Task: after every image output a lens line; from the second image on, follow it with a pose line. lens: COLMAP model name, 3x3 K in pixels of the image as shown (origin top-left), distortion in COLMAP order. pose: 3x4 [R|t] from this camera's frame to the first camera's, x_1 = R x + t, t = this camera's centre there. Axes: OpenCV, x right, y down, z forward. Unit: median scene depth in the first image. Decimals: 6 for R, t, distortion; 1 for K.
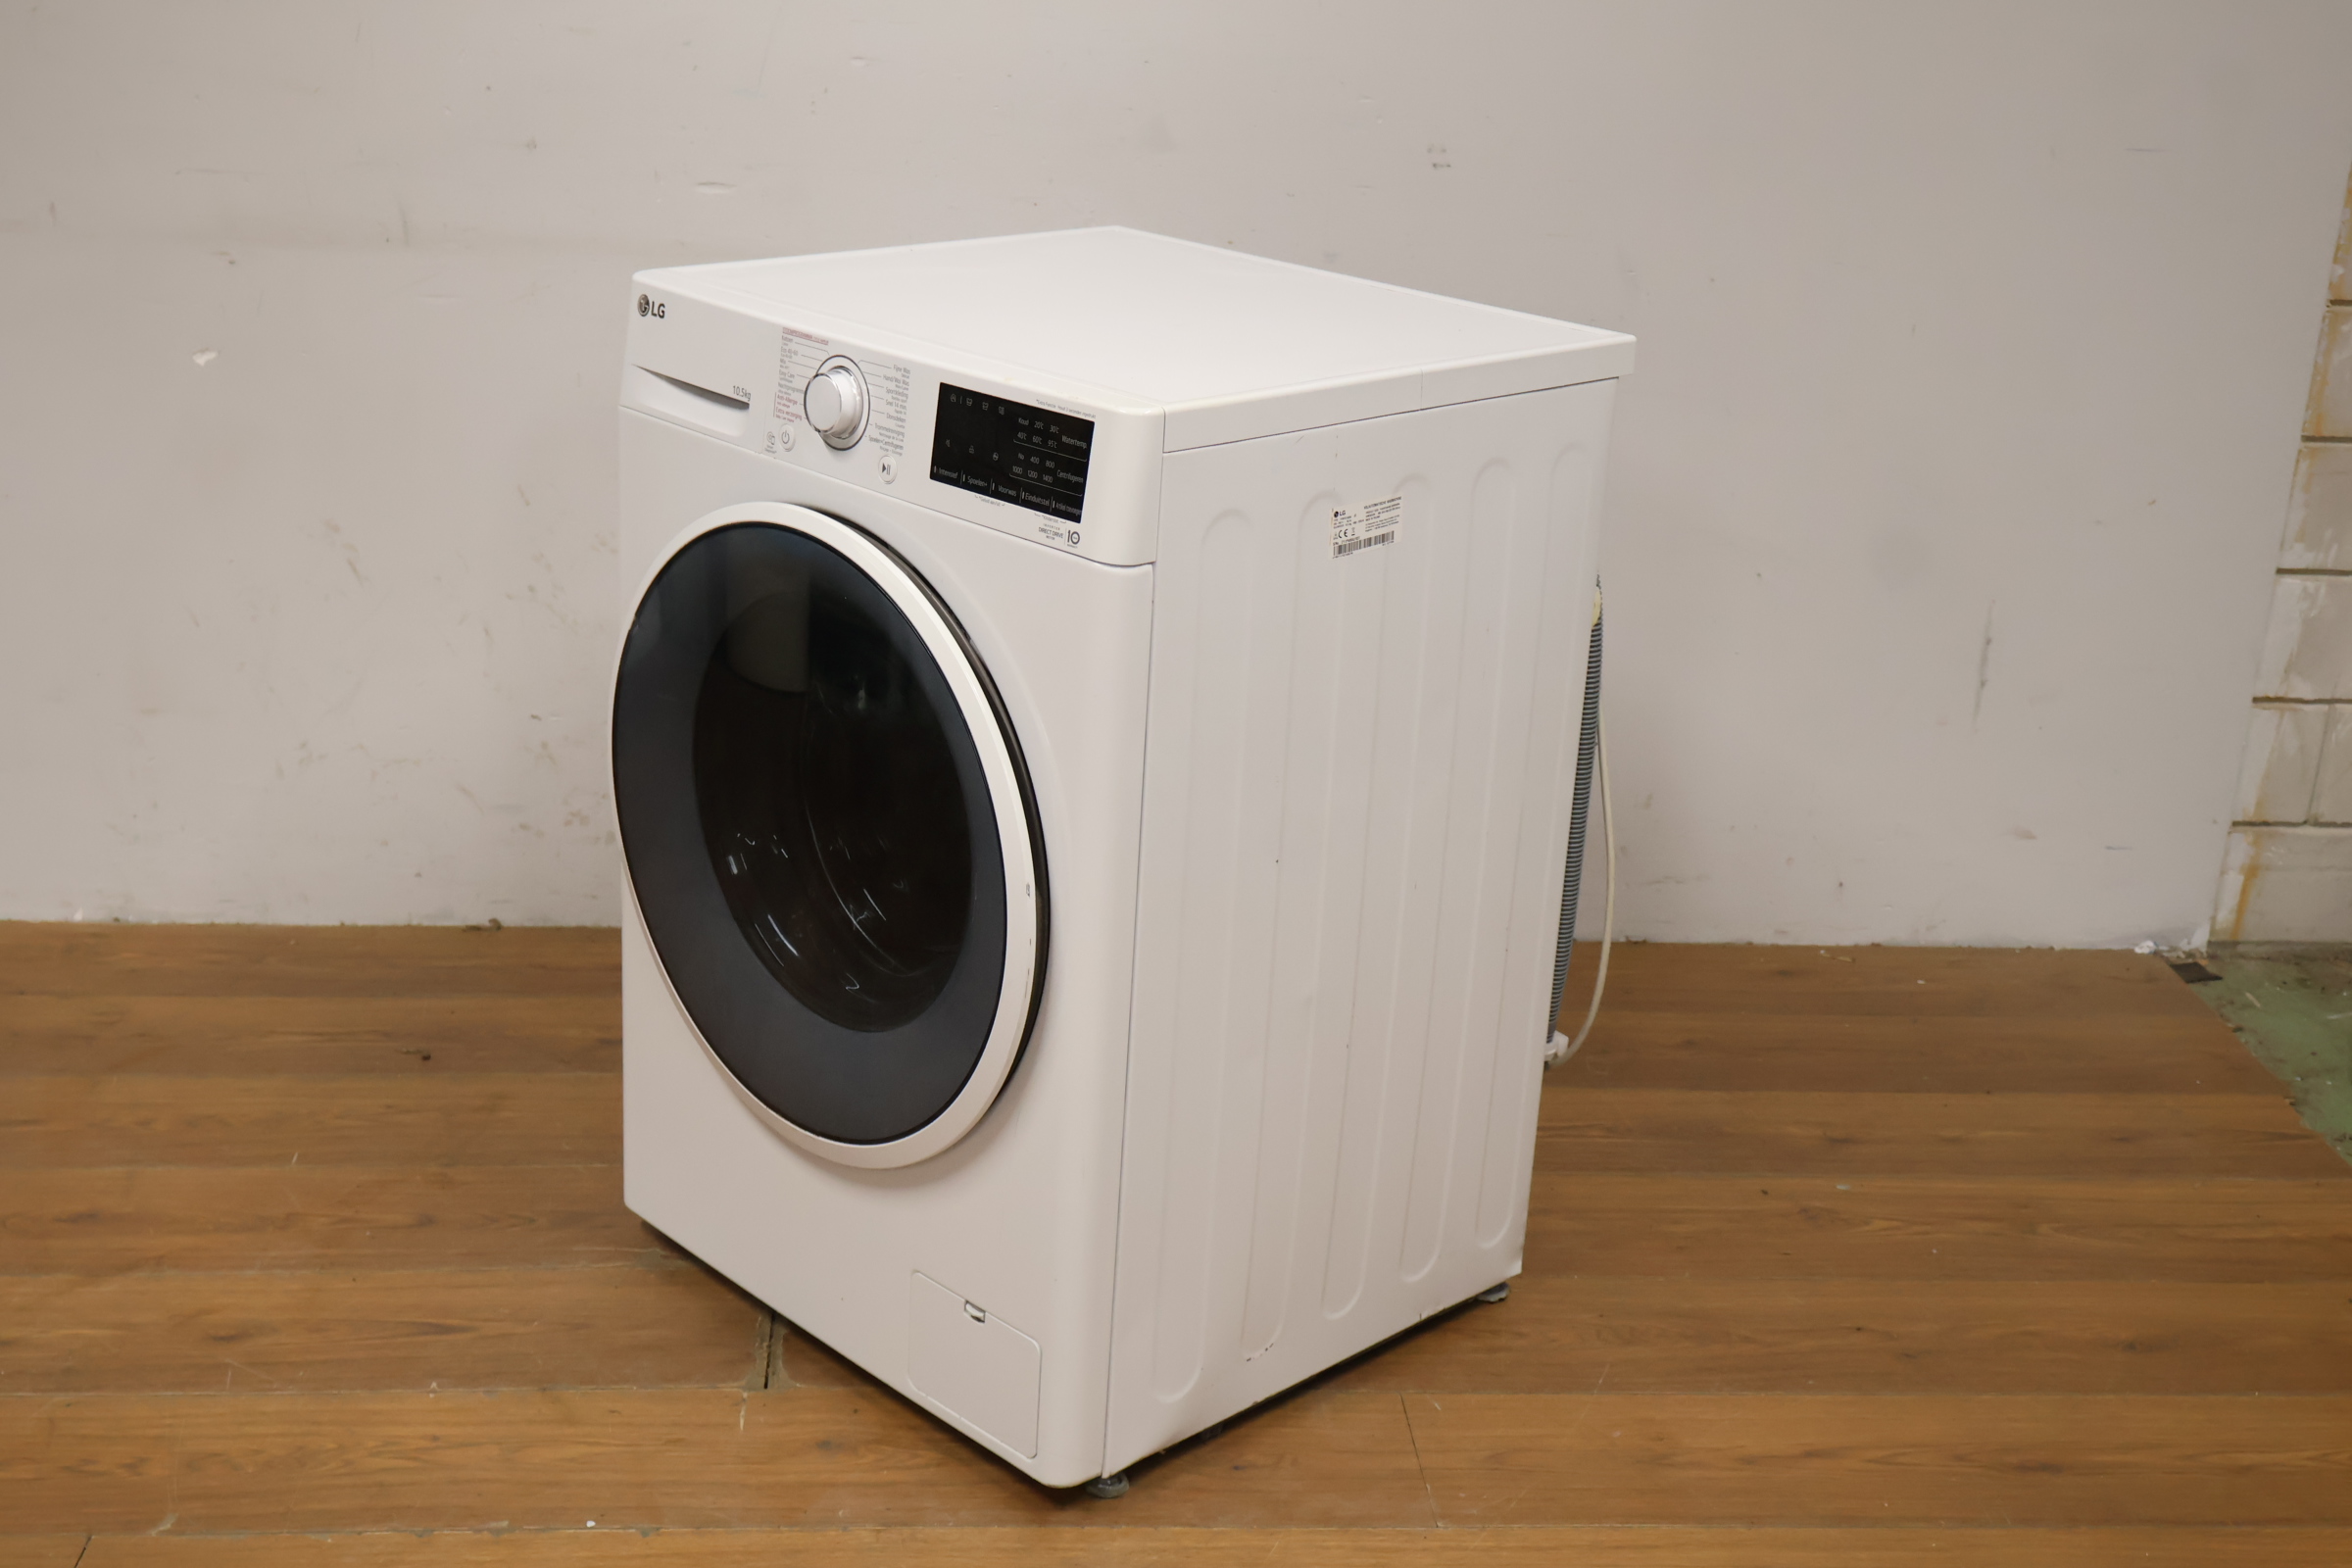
lens RADIAL K [[2870.4, 0, 1152.3], [0, 2870.4, 752.1], [0, 0, 1]] dist [-0.023723, 0.035452]
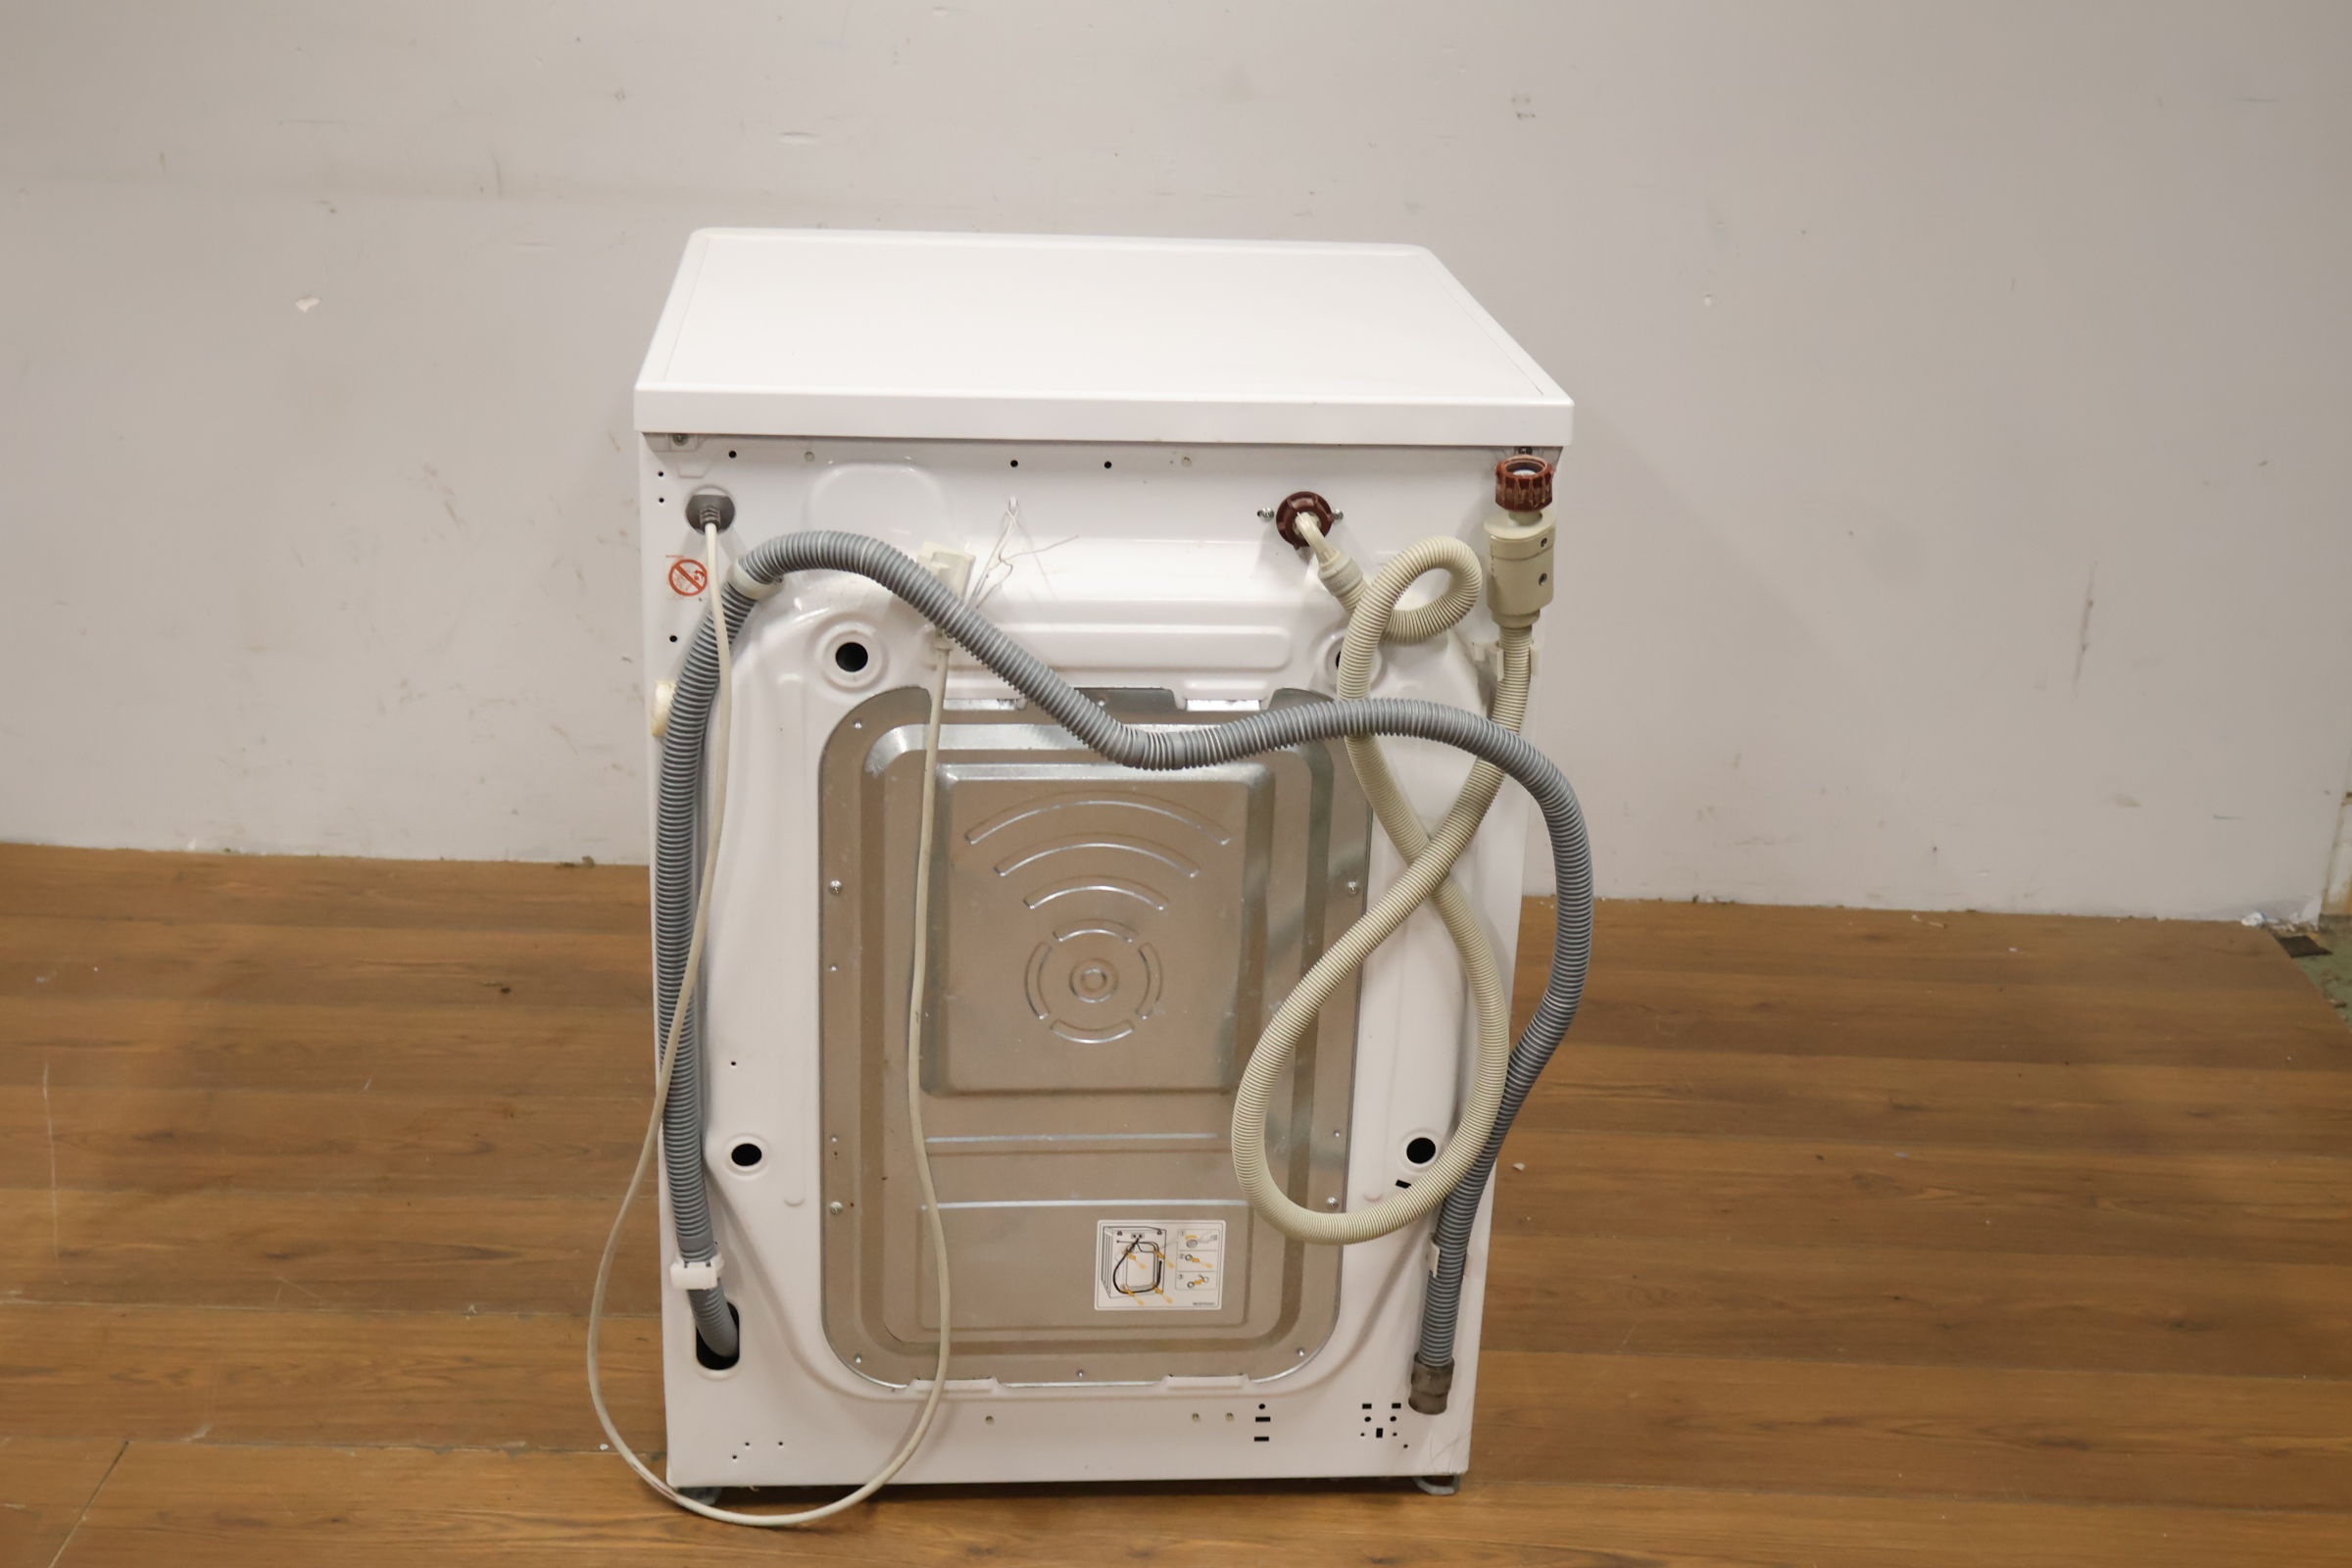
lens RADIAL K [[2861.5, 0, 1177.3], [0, 2861.5, 765.4], [0, 0, 1]] dist [-0.005191, -0.005637]
pose [[0.996831, 0.017525, -0.077589, 0.067162], [-0.015888, 0.999639, 0.021666, 0.000271], [0.077941, -0.020364, 0.996750, 0.000853]]
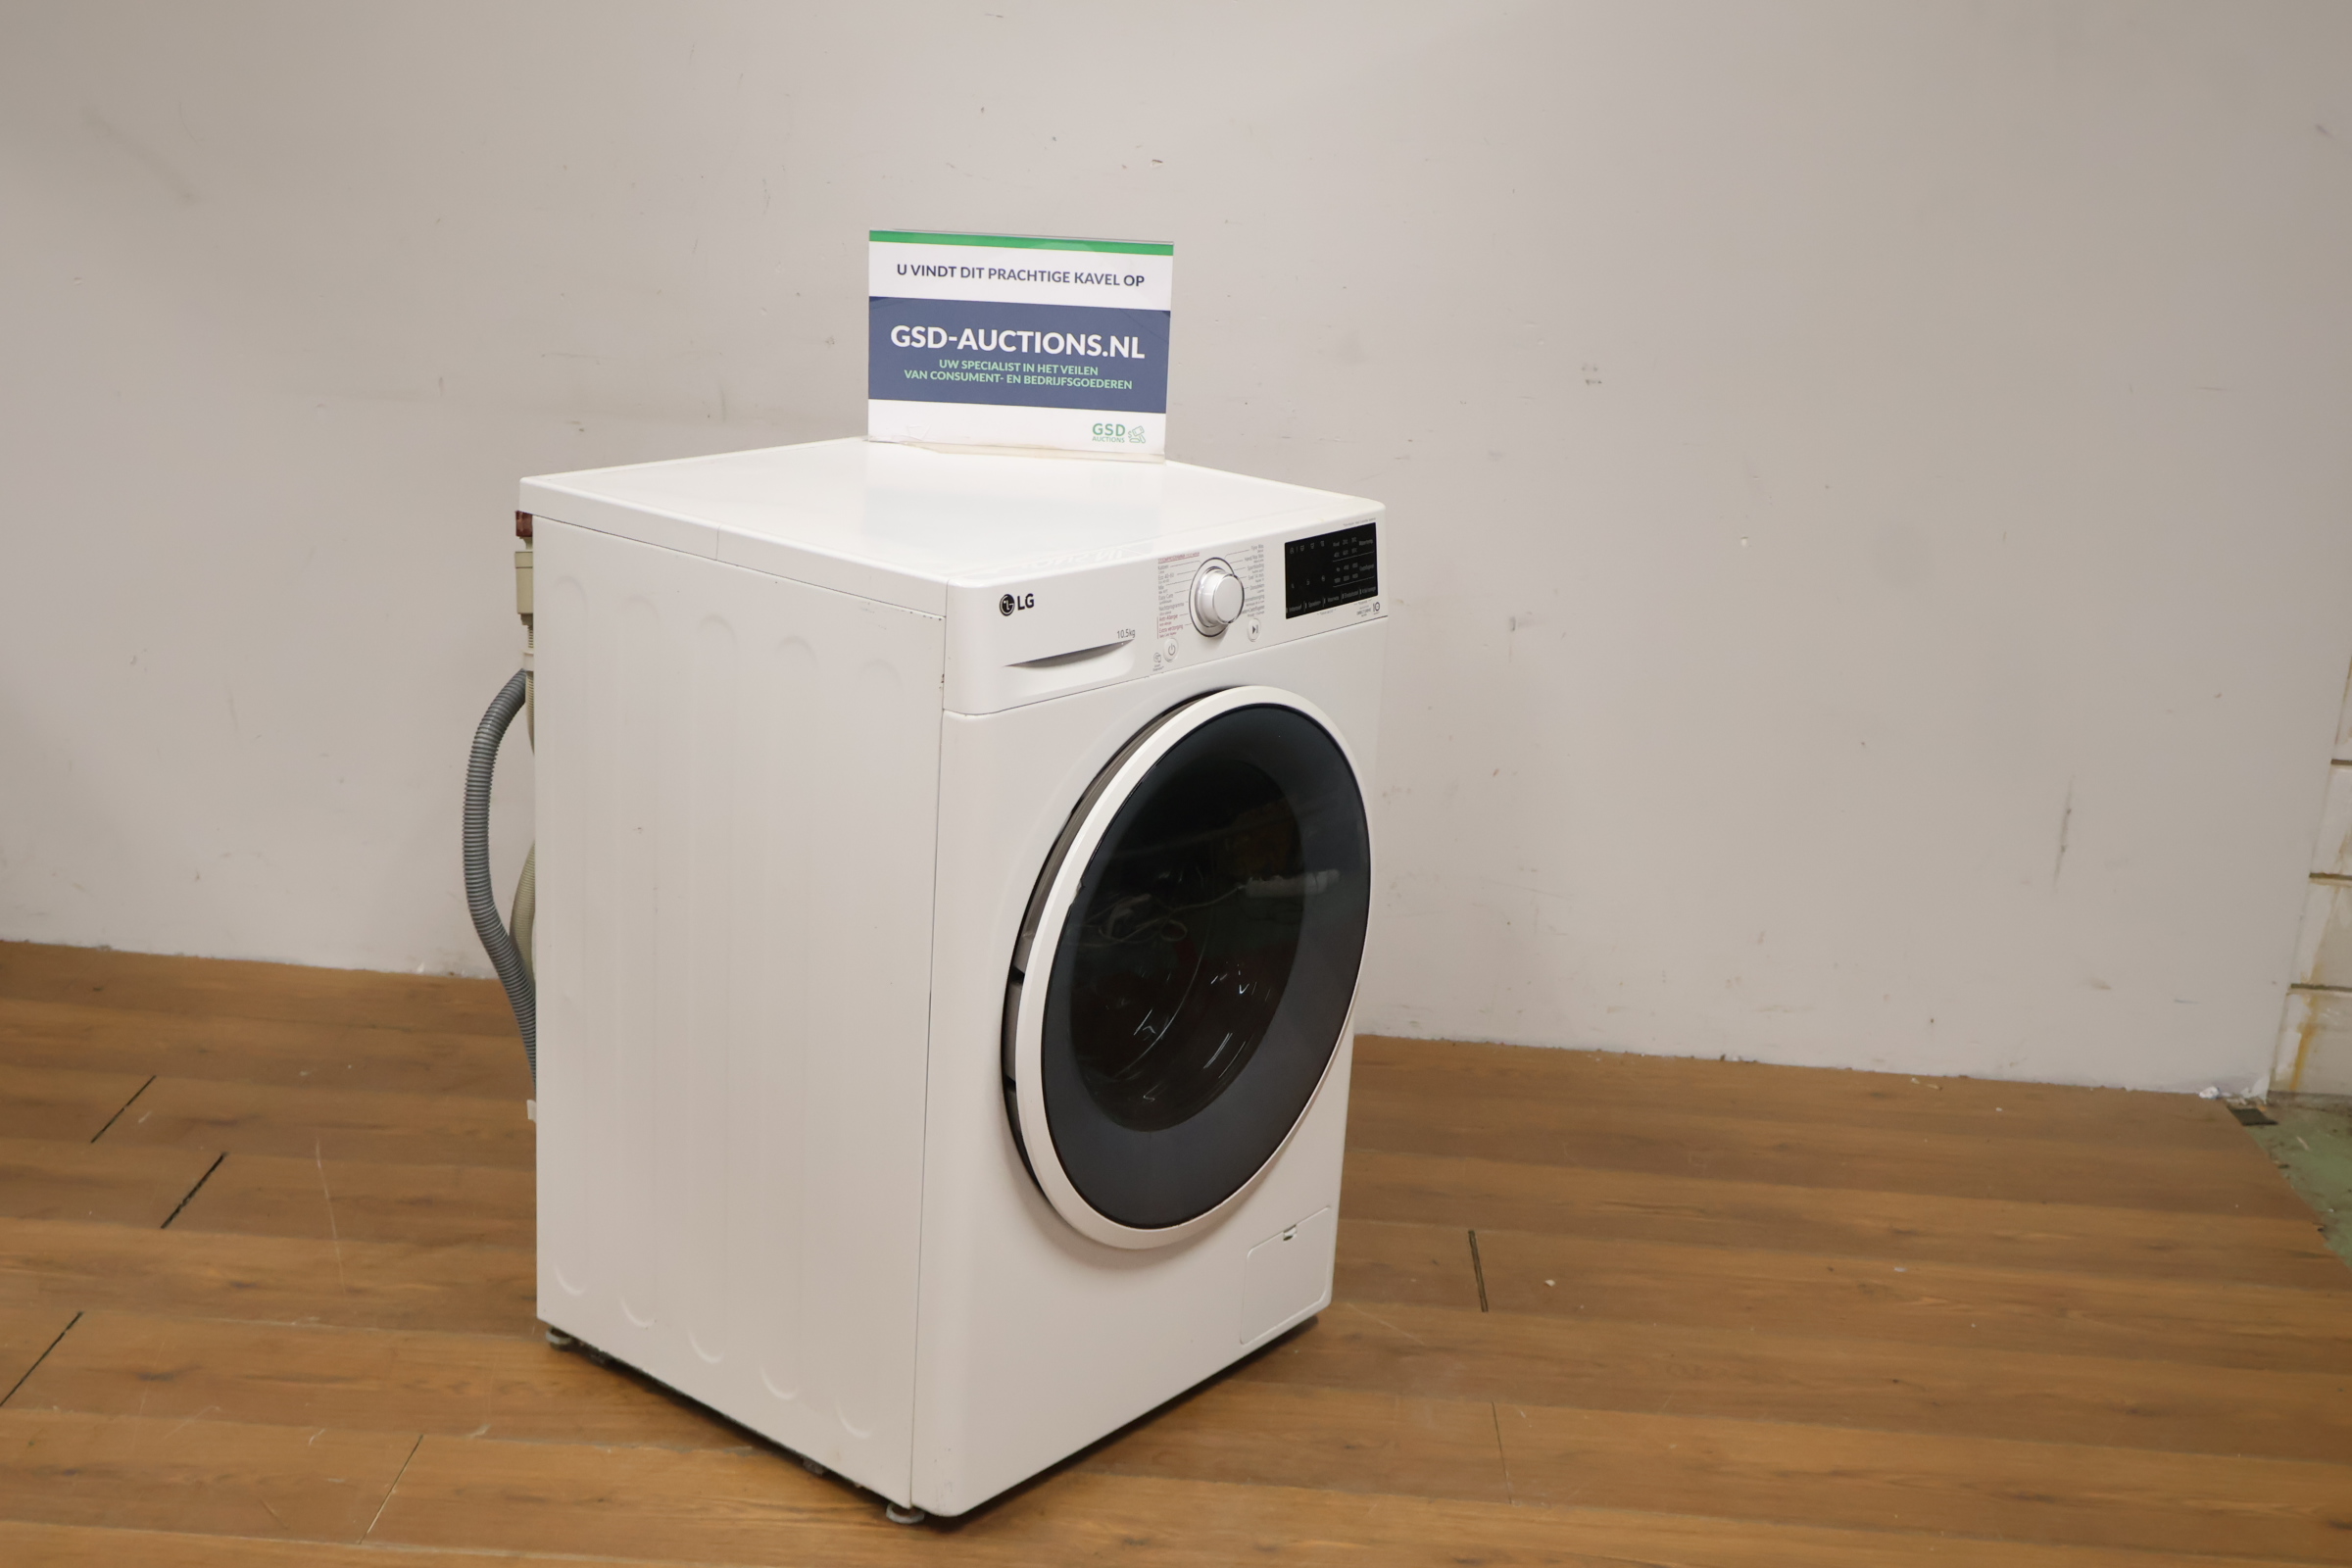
lens RADIAL K [[2842.8, 0, 1176.0], [0, 2842.8, 784.0], [0, 0, 1]] dist [0.017531, -0.002189]
pose [[0.995603, 0.044757, -0.082289, 0.036443], [-0.049226, 0.997374, -0.053114, 0.032192], [0.079695, 0.056931, 0.995192, -0.180132]]
